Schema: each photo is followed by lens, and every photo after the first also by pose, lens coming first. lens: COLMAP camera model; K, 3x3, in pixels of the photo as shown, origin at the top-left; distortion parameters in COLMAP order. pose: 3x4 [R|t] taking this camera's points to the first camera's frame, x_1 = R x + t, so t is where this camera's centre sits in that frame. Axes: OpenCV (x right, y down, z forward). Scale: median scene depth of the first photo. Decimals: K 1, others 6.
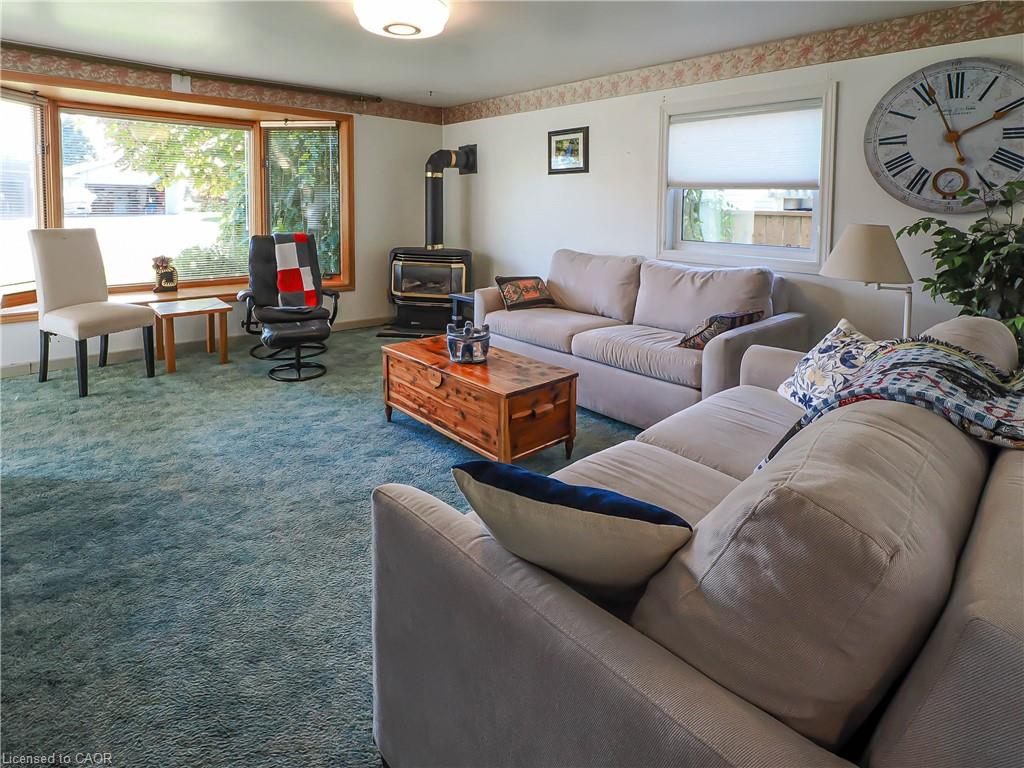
lens RADIAL K [[553.1, 0, 500.8], [0, 553.1, 265.8], [0, 0, 1]] dist [-0.000420, -0.011847]
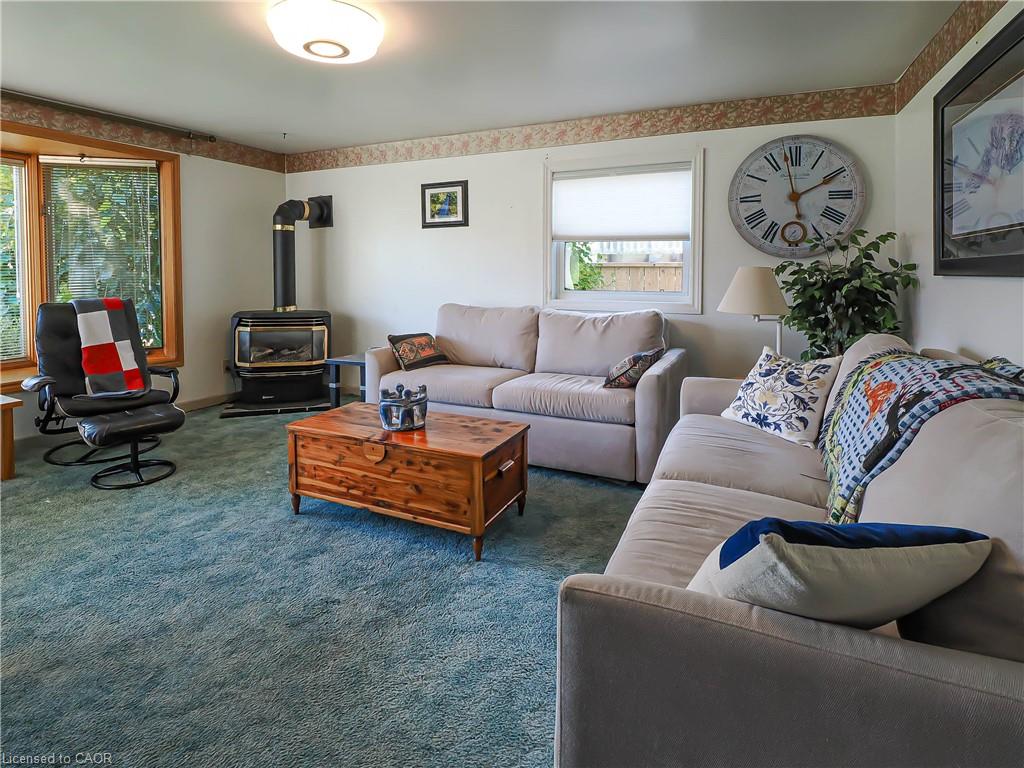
lens RADIAL K [[537.8, 0, 508.4], [0, 537.8, 308.4], [0, 0, 1]] dist [-0.007639, -0.000882]
pose [[0.917924, -0.044376, 0.394267, -0.170133], [0.057508, 0.998112, -0.021548, 0.005150], [-0.392567, 0.042453, 0.918743, 0.089257]]
